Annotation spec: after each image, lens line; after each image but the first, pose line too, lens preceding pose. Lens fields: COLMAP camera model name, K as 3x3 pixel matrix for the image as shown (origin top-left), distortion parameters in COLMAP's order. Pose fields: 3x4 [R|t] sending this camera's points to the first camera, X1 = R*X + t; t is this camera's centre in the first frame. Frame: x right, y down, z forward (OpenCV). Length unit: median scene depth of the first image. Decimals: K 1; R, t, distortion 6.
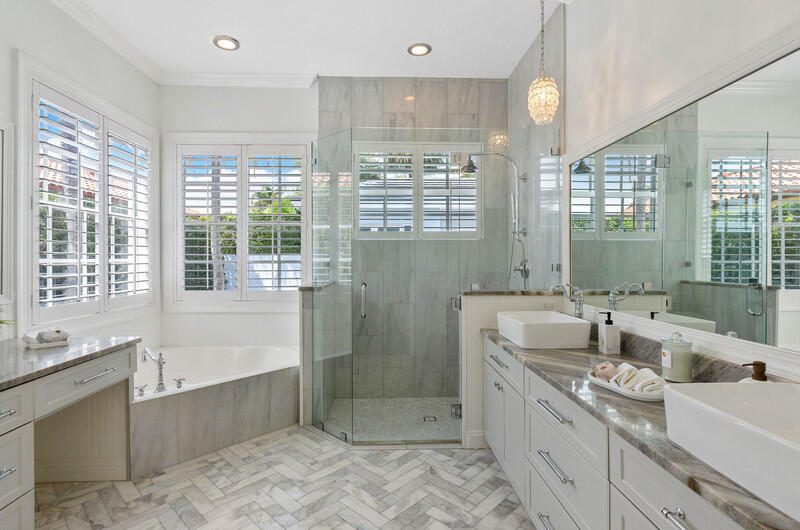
lens RADIAL K [[400.3, 0, 401.1], [0, 400.3, 263.6], [0, 0, 1]] dist [0.000713, 0.000518]
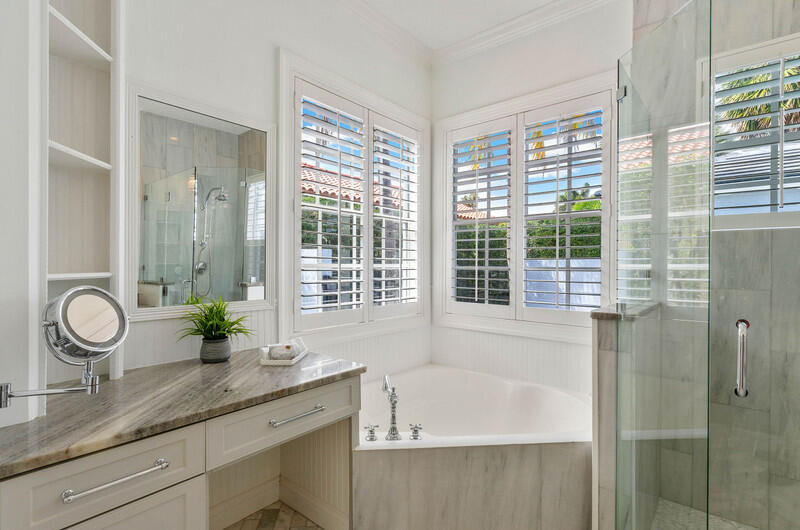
lens RADIAL K [[400.3, 0, 401.1], [0, 400.3, 263.6], [0, 0, 1]] dist [0.000713, 0.000518]
pose [[0.743242, 0.002743, -0.669017, -0.059814], [-0.013403, 0.999852, -0.010791, -0.003141], [0.668889, 0.016987, 0.743169, 0.322792]]
